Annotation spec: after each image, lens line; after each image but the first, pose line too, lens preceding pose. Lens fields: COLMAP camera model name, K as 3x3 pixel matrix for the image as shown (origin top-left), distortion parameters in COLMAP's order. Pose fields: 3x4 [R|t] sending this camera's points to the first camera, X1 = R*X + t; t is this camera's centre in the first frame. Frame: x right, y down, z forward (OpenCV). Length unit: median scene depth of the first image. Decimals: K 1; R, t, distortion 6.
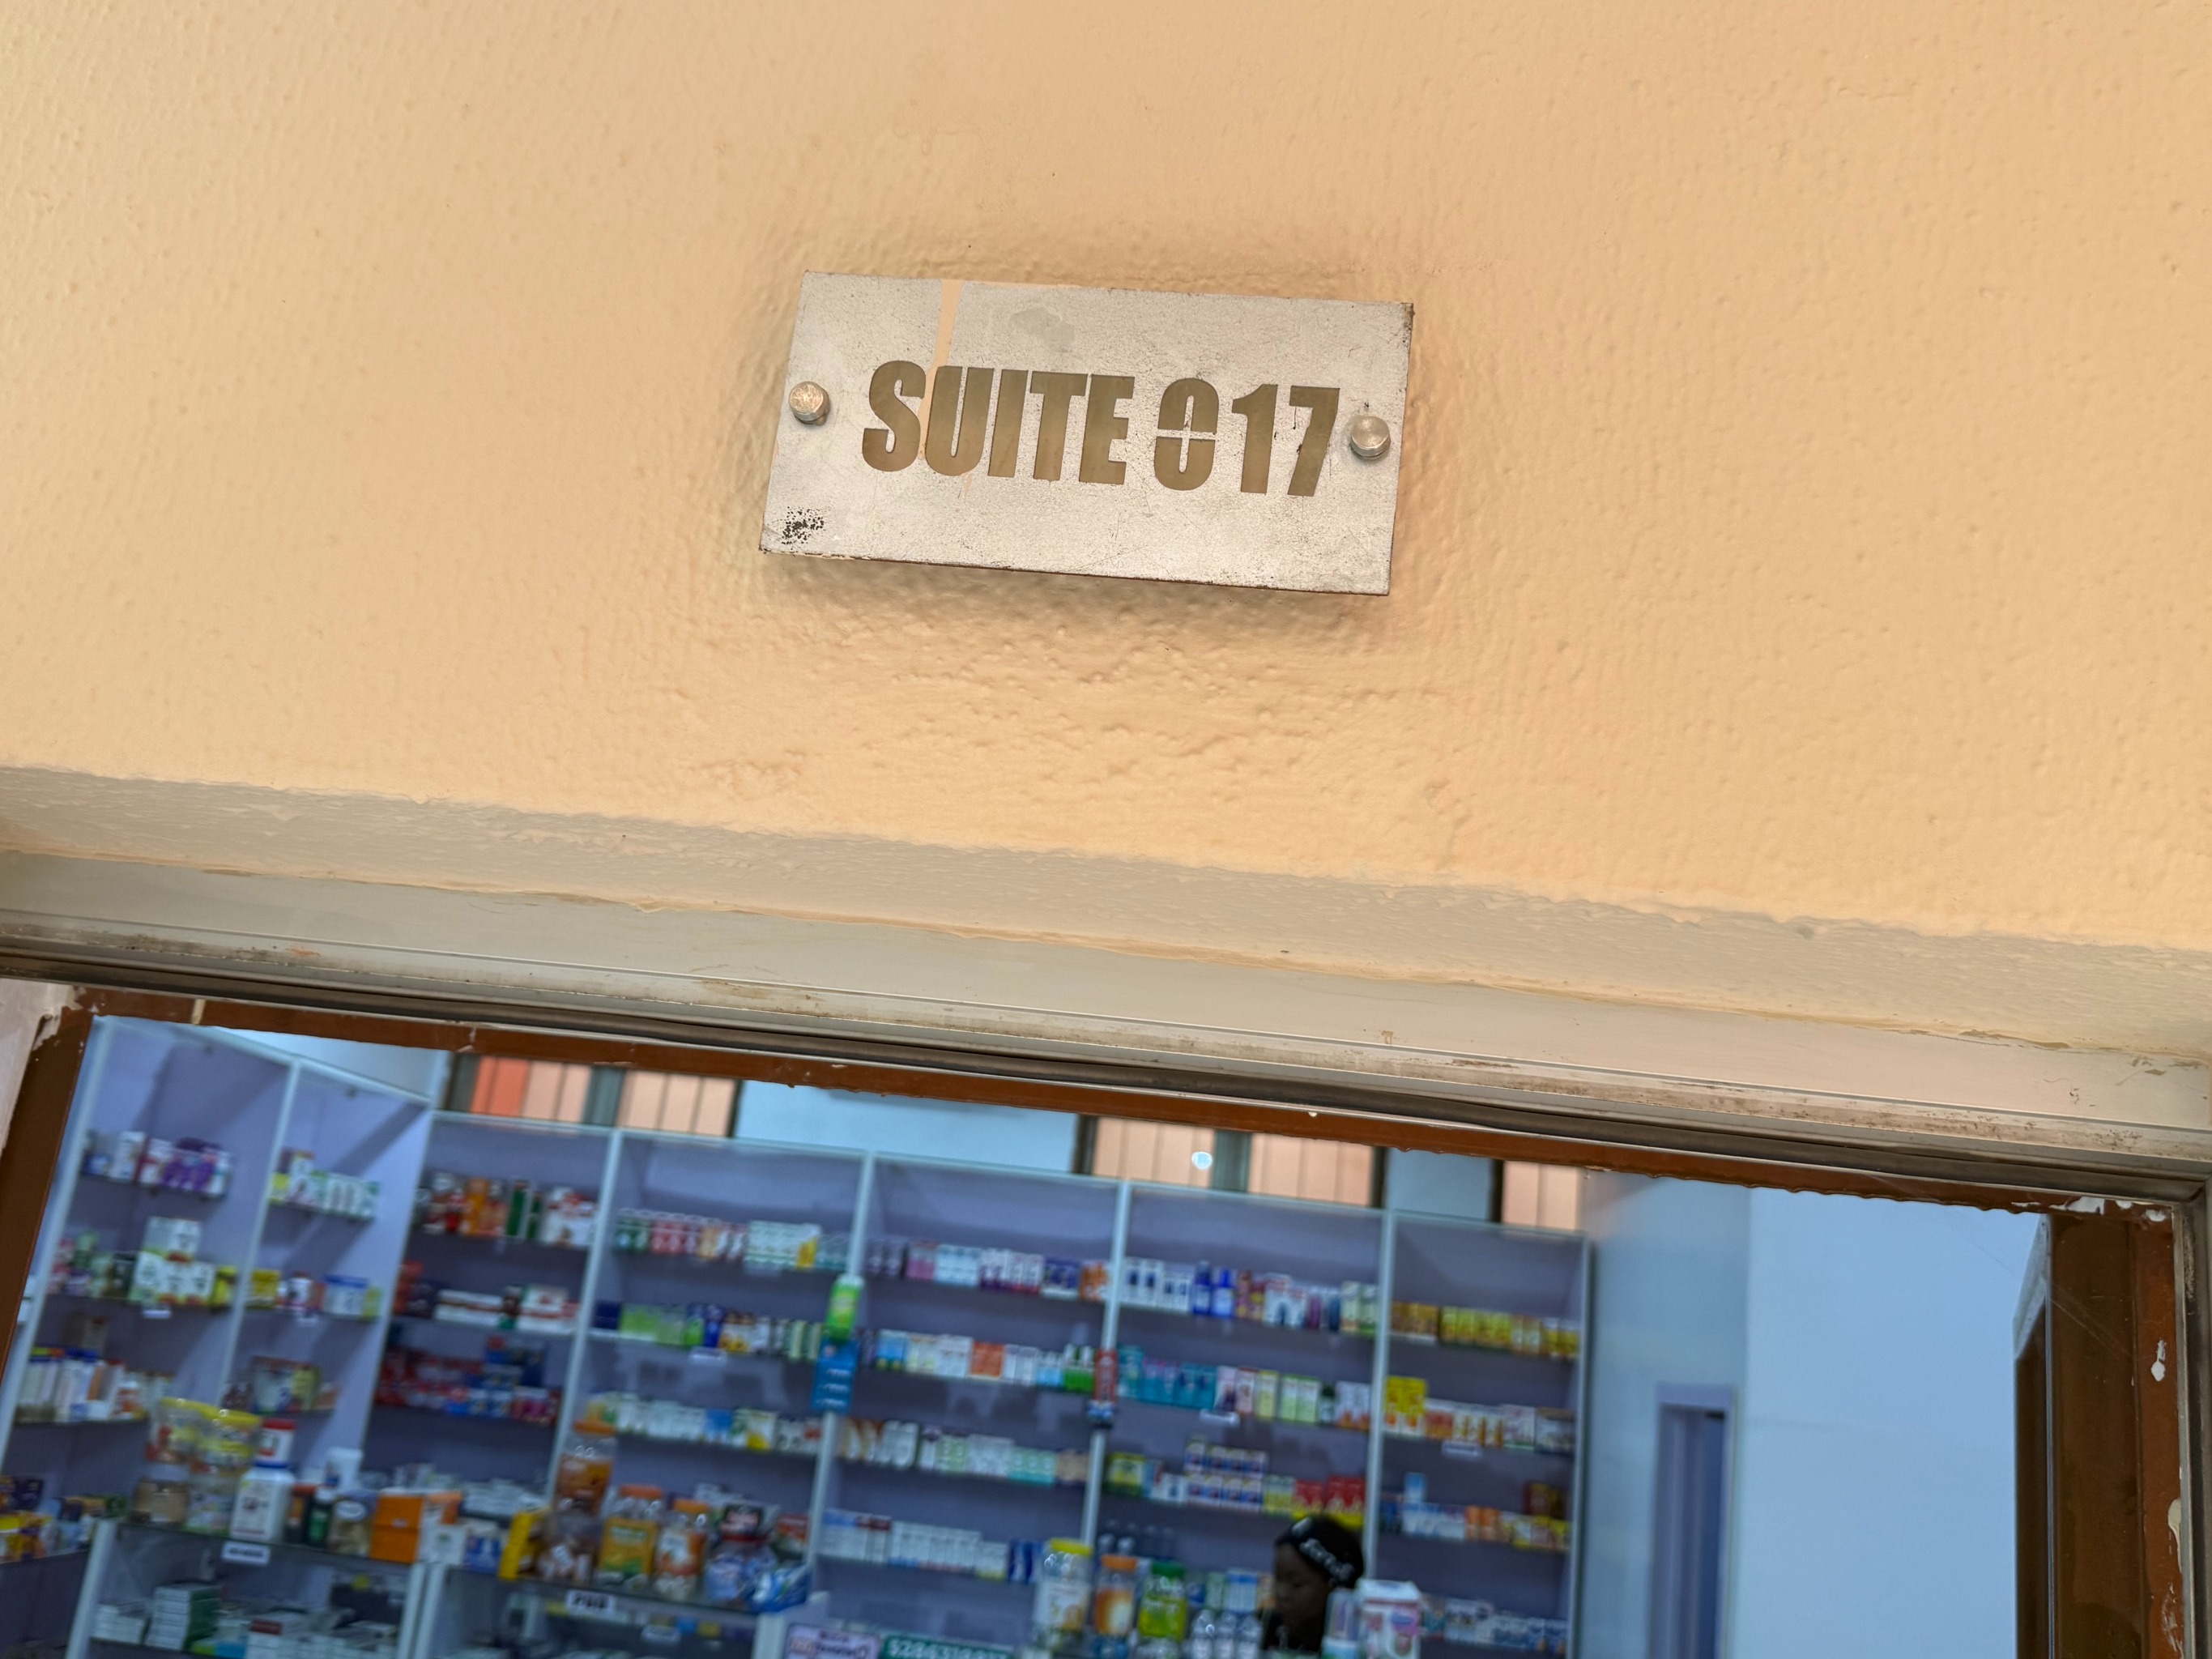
lens RADIAL K [[1850.2, 0, 1106.0], [0, 1850.2, 829.5], [0, 0, 1]] dist [-0.001802, 0.003387]
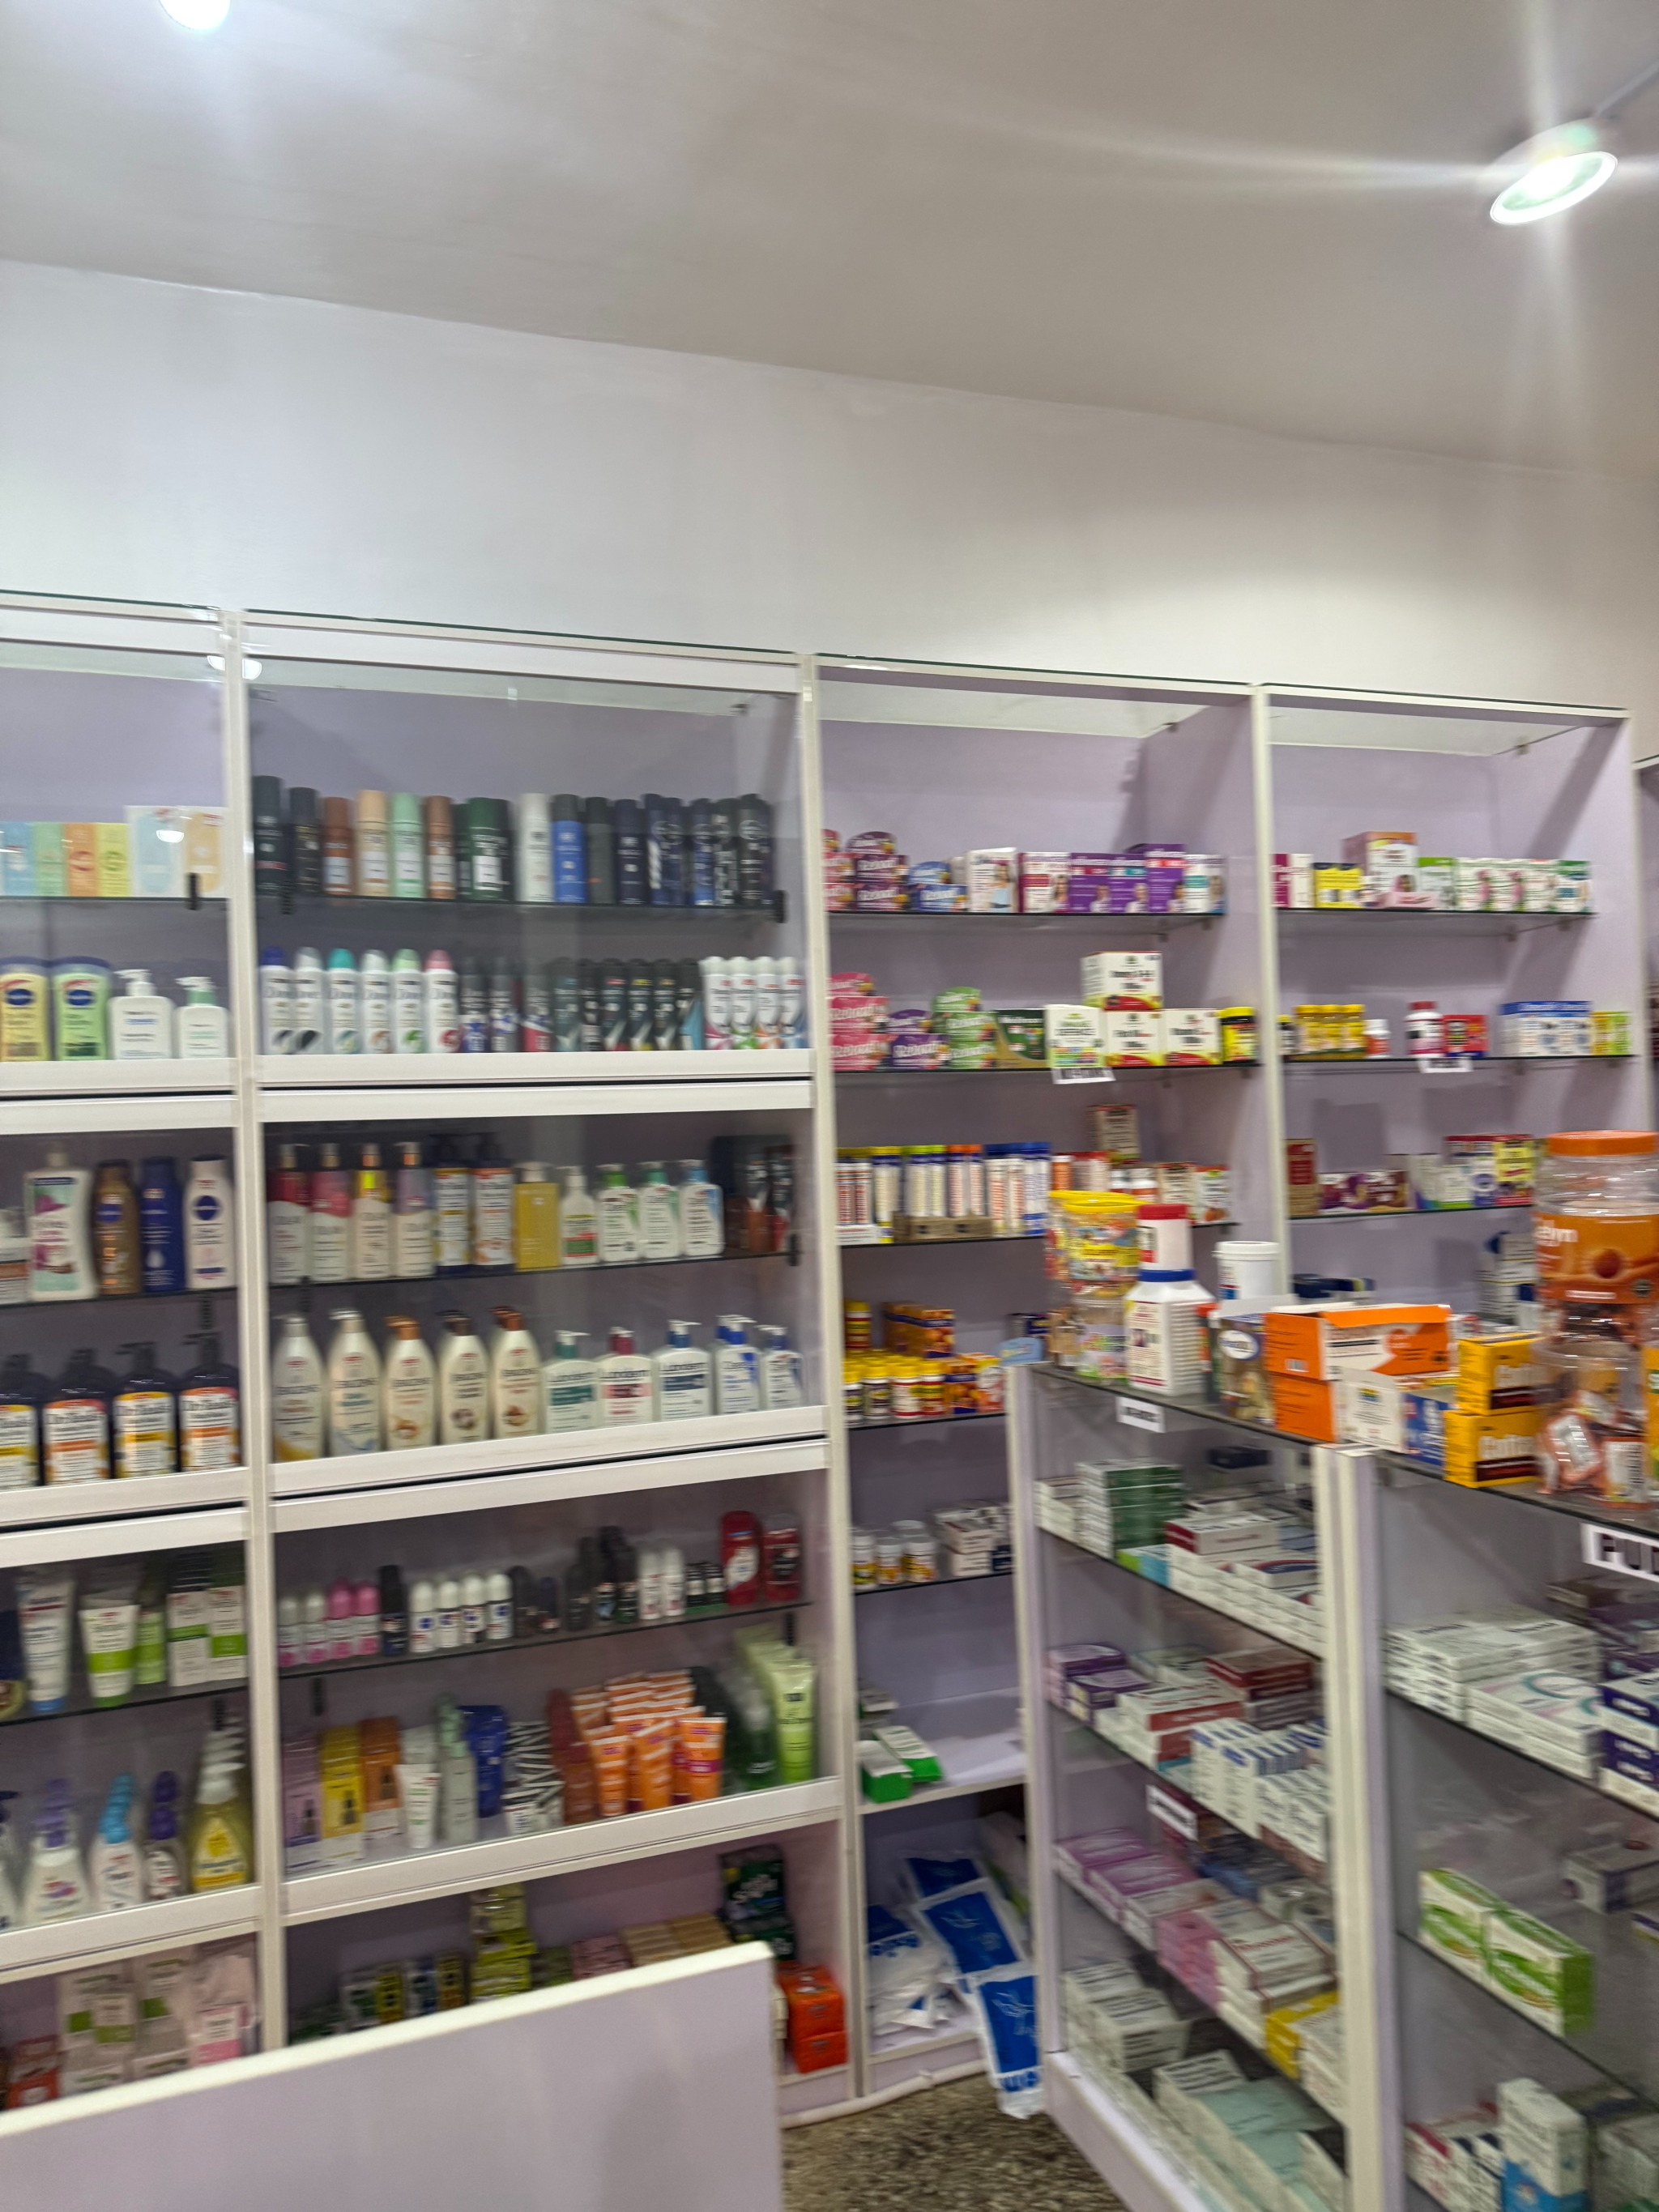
lens RADIAL K [[1524.9, 0, 829.5], [0, 1524.9, 1106.0], [0, 0, 1]] dist [0.101923, -0.302972]
pose [[0.374646, -0.158429, -0.913532, -0.027080], [0.331473, 0.943061, -0.027610, 0.269454], [0.865890, -0.292467, 0.405829, 0.719985]]
